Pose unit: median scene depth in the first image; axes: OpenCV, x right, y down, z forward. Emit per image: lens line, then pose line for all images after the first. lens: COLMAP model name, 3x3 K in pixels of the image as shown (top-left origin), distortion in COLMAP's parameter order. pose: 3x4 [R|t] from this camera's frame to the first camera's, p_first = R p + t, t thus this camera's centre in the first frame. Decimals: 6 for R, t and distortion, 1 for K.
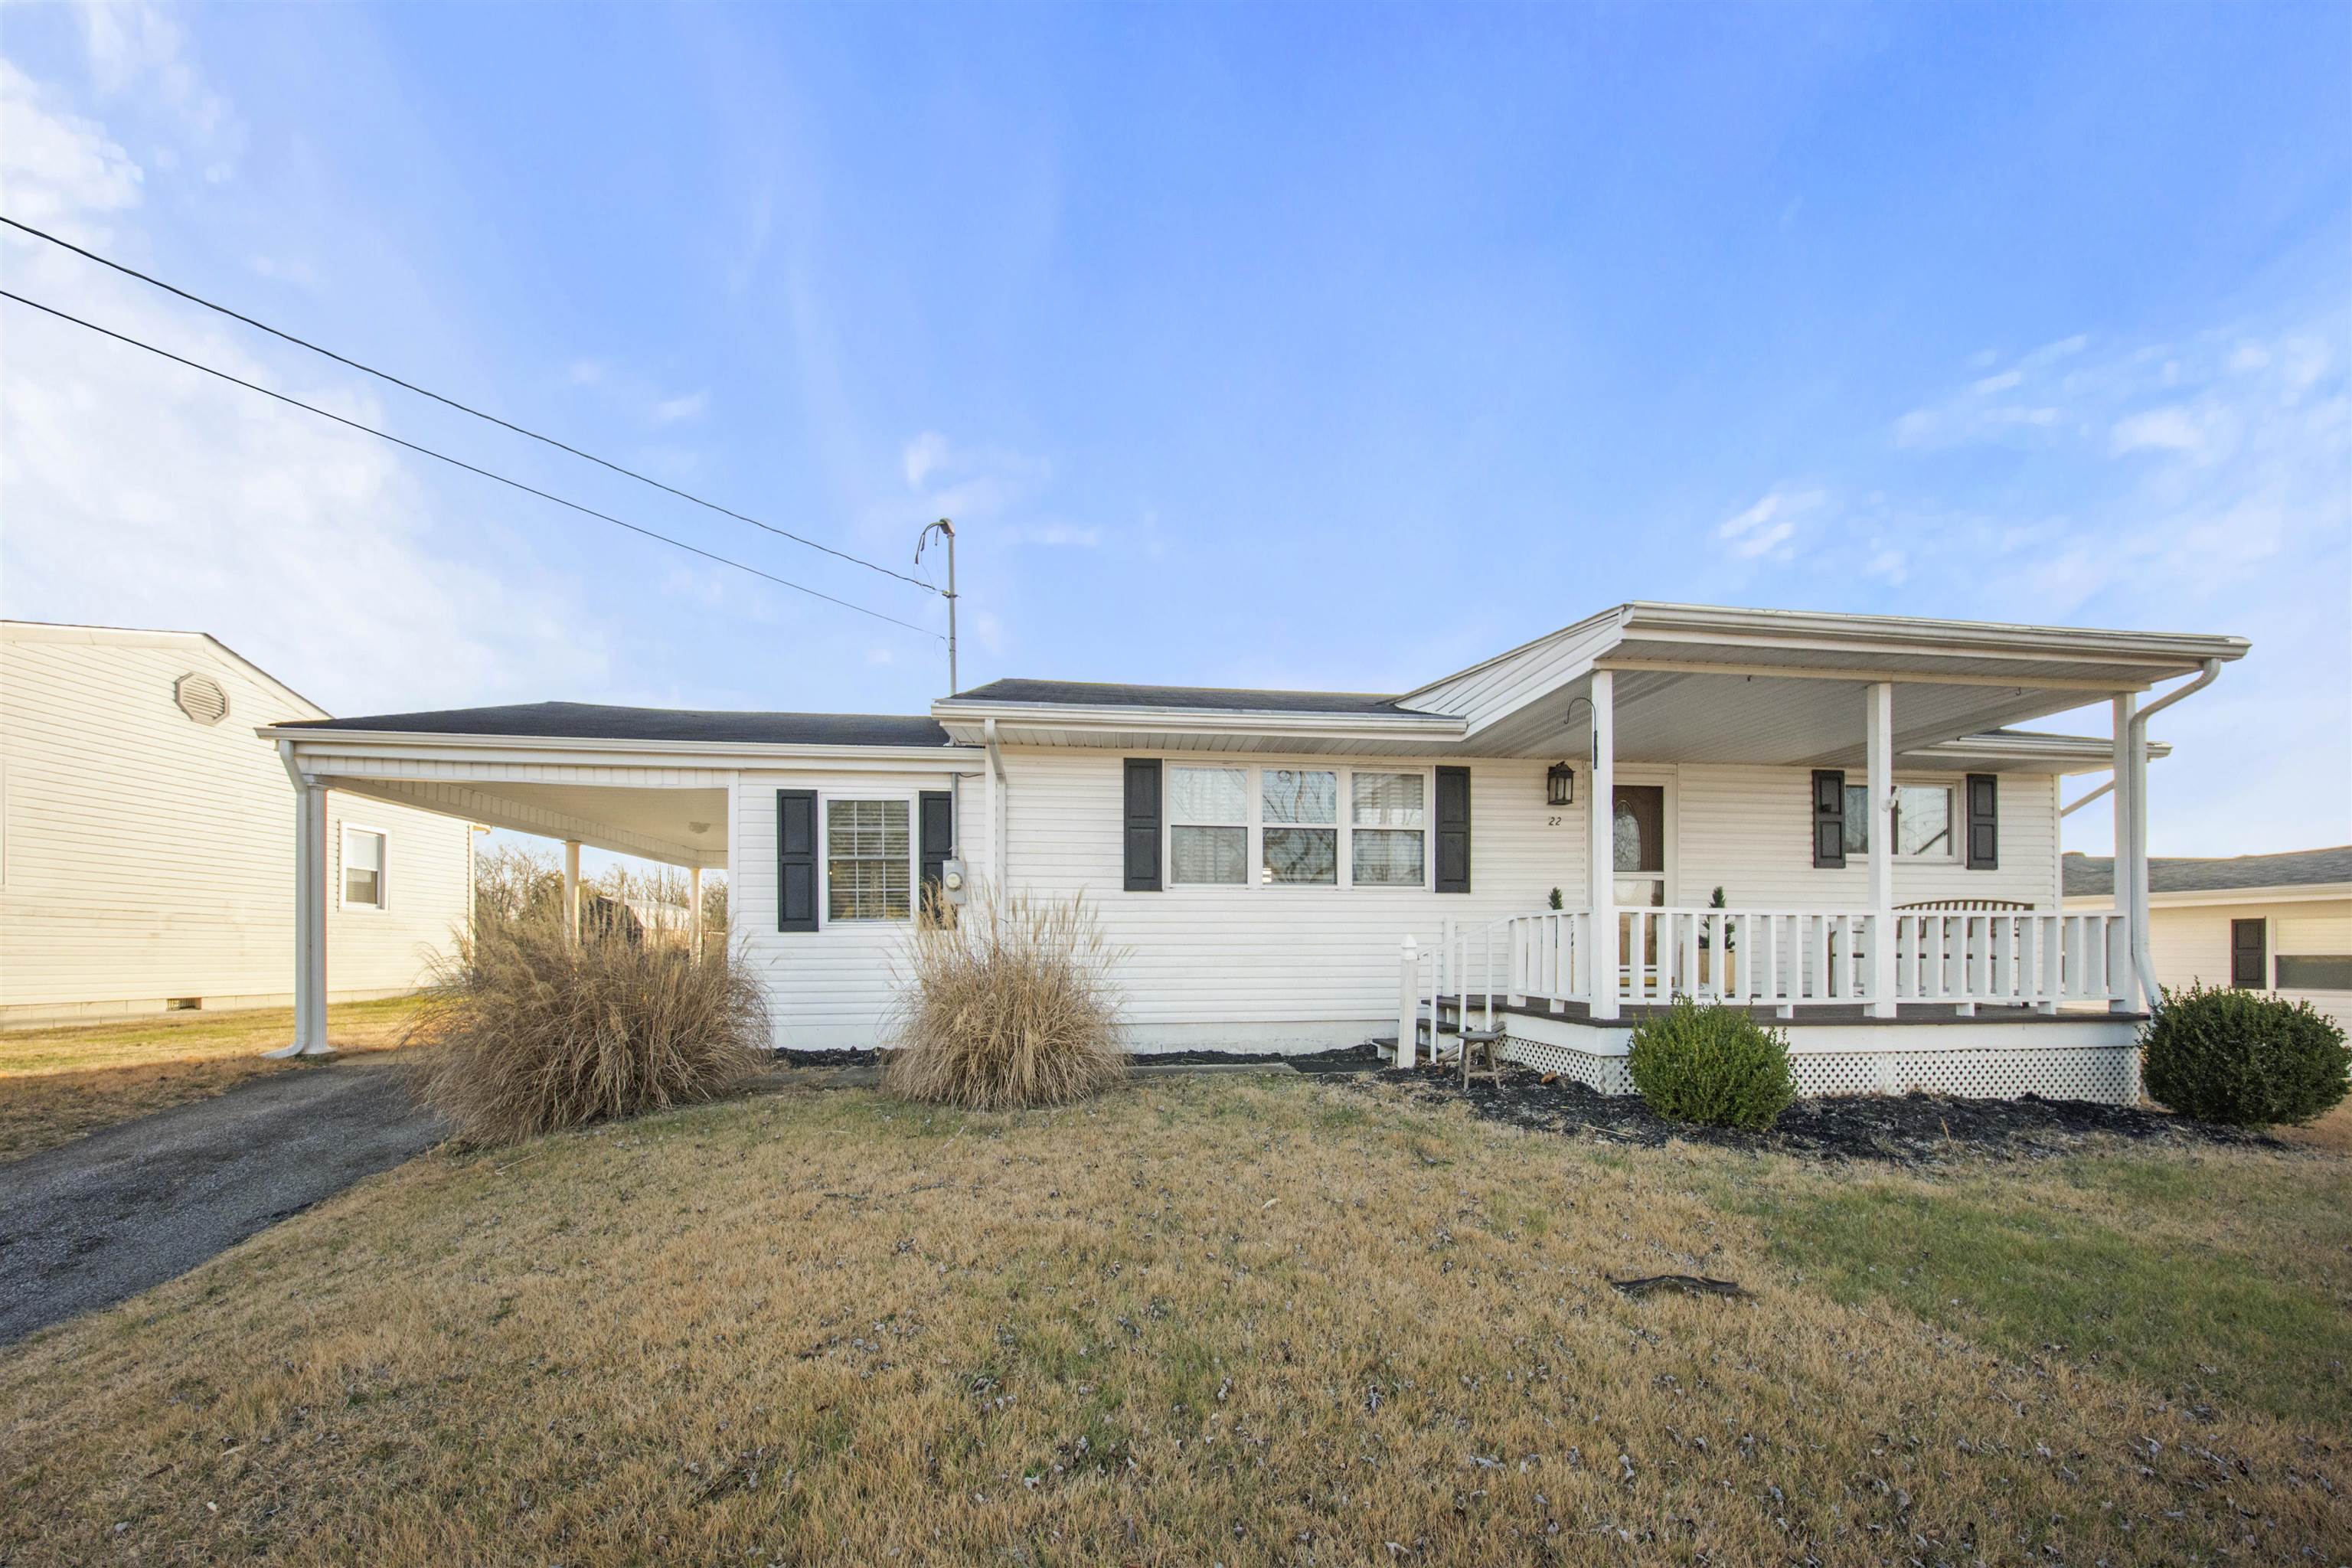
lens RADIAL K [[684.4, 0, 1257.0], [0, 684.4, 860.2], [0, 0, 1]] dist [-0.001154, -0.000157]
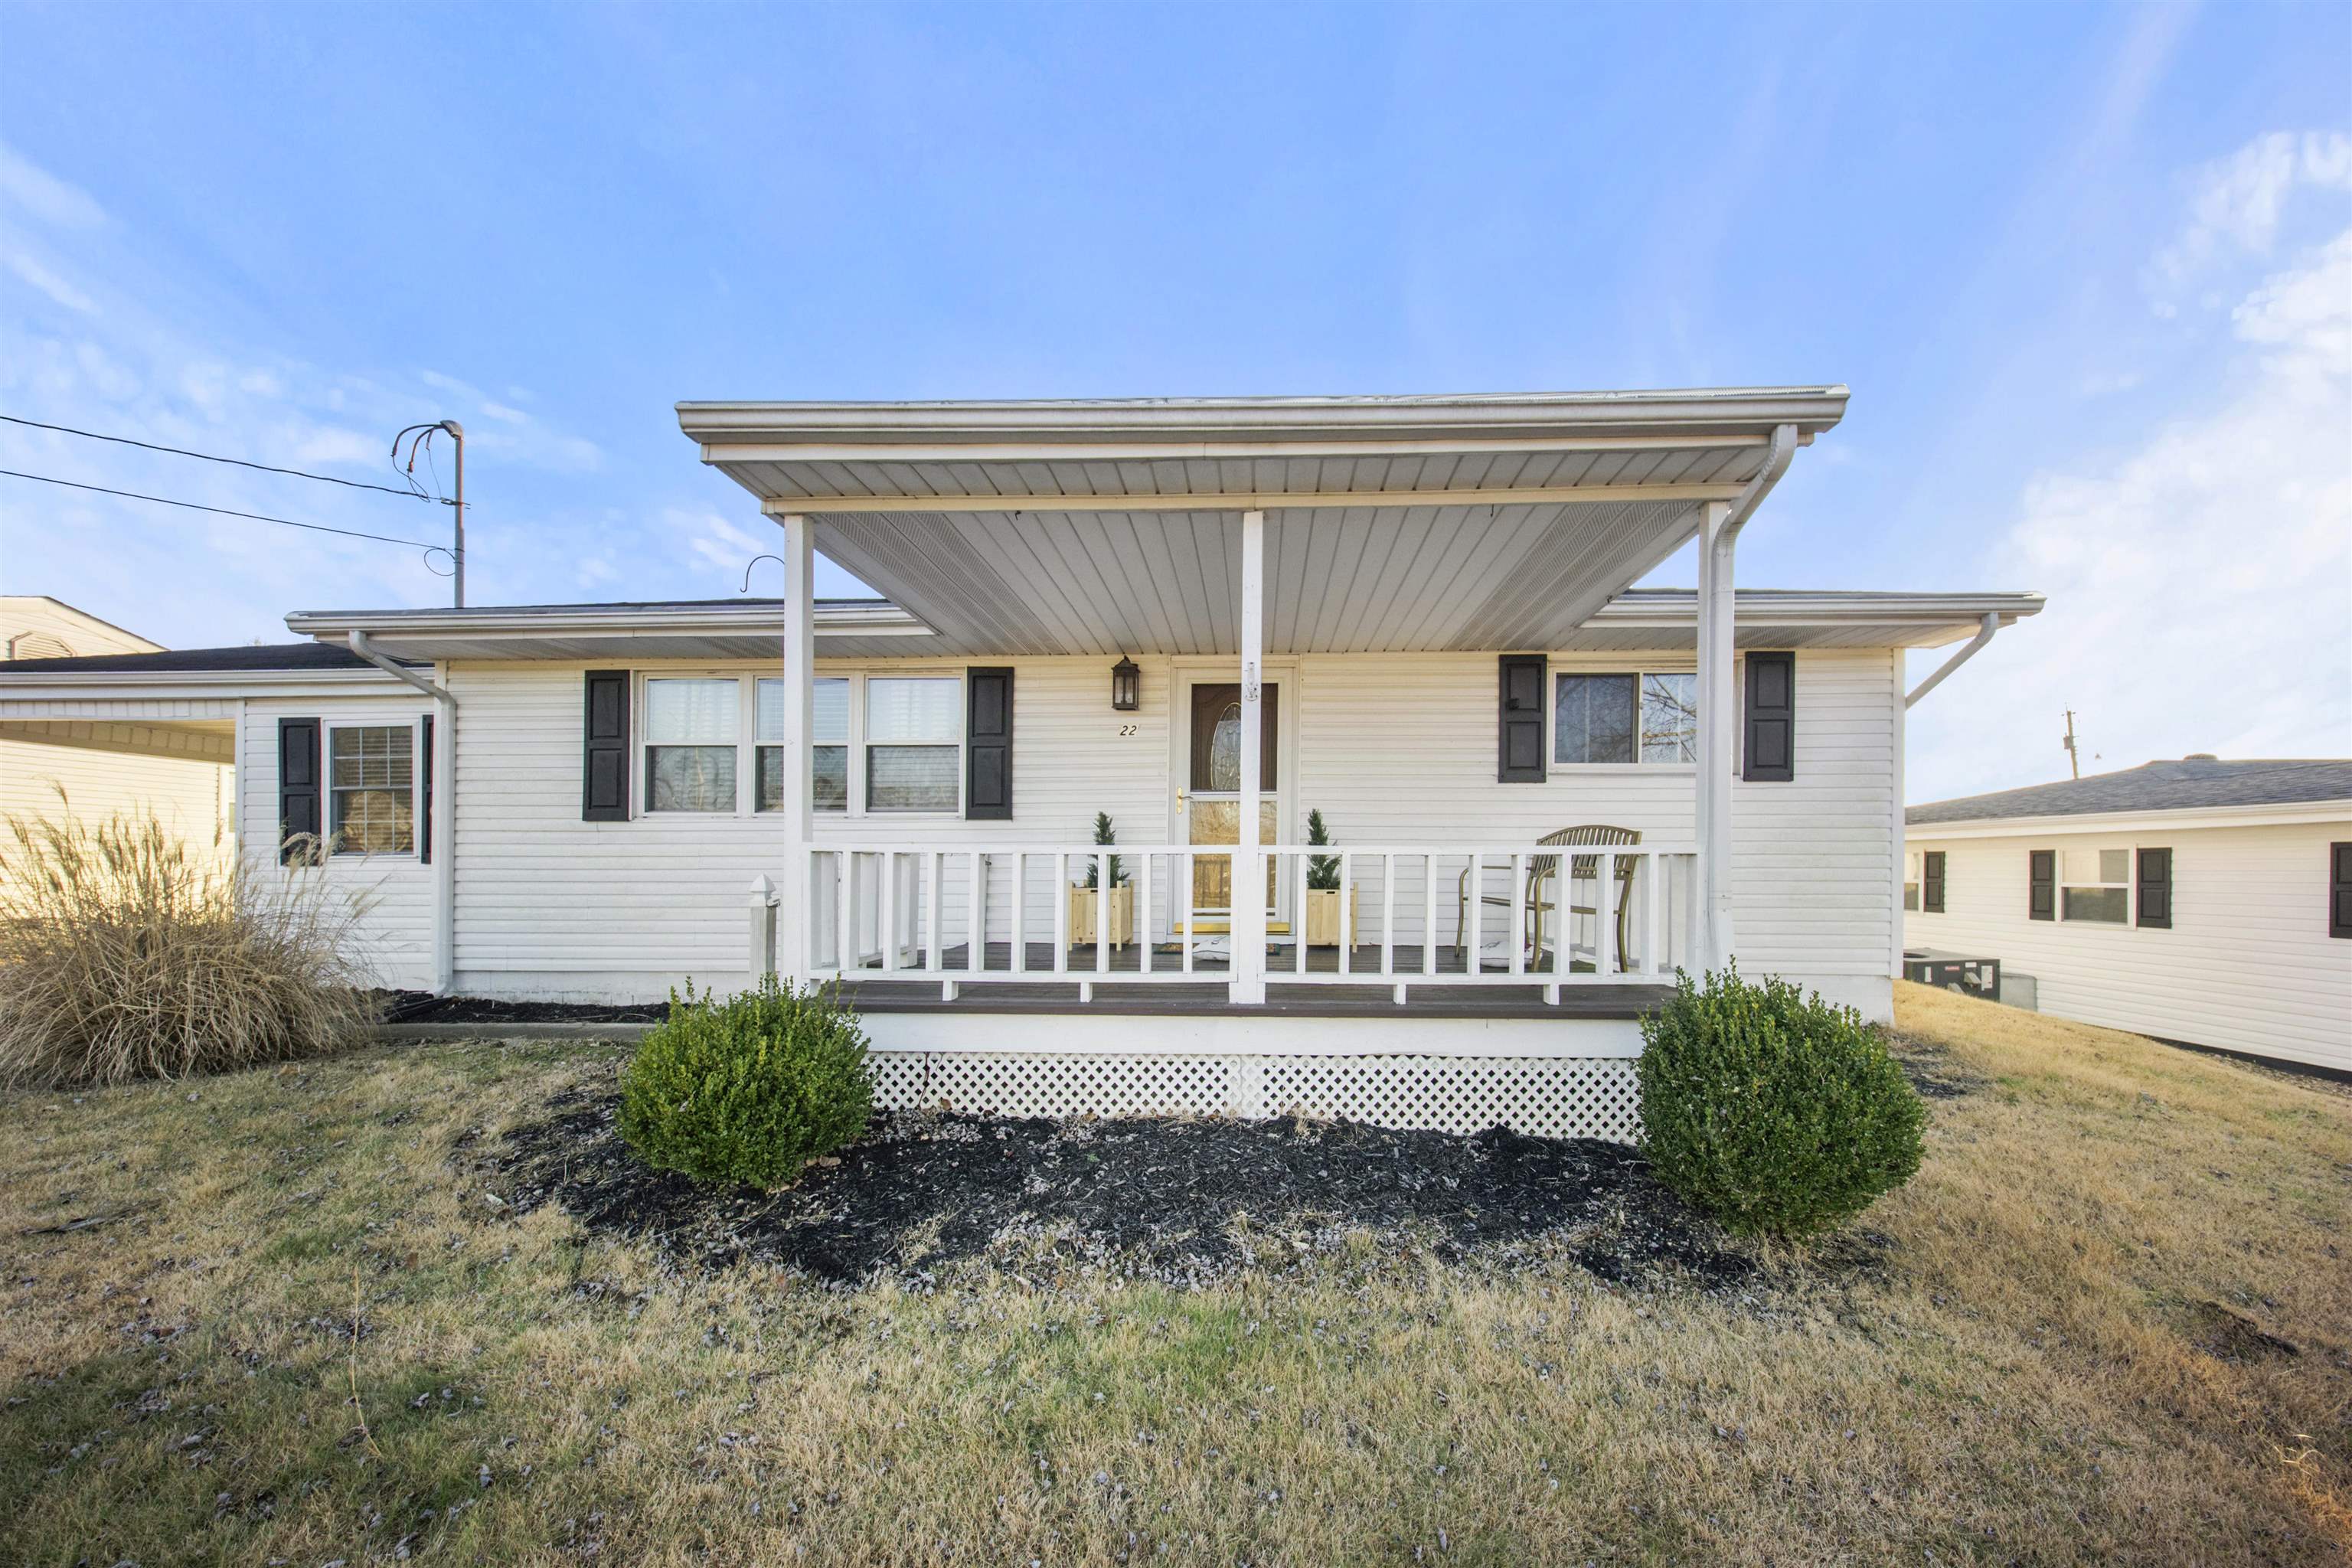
lens RADIAL K [[684.4, 0, 1172.1], [0, 684.4, 788.9], [0, 0, 1]] dist [-0.001154, -0.000157]
pose [[0.989836, -0.014031, -0.141516, 0.654041], [0.015495, 0.999837, 0.009249, 0.006340], [0.141363, -0.011348, 0.989893, 0.221341]]
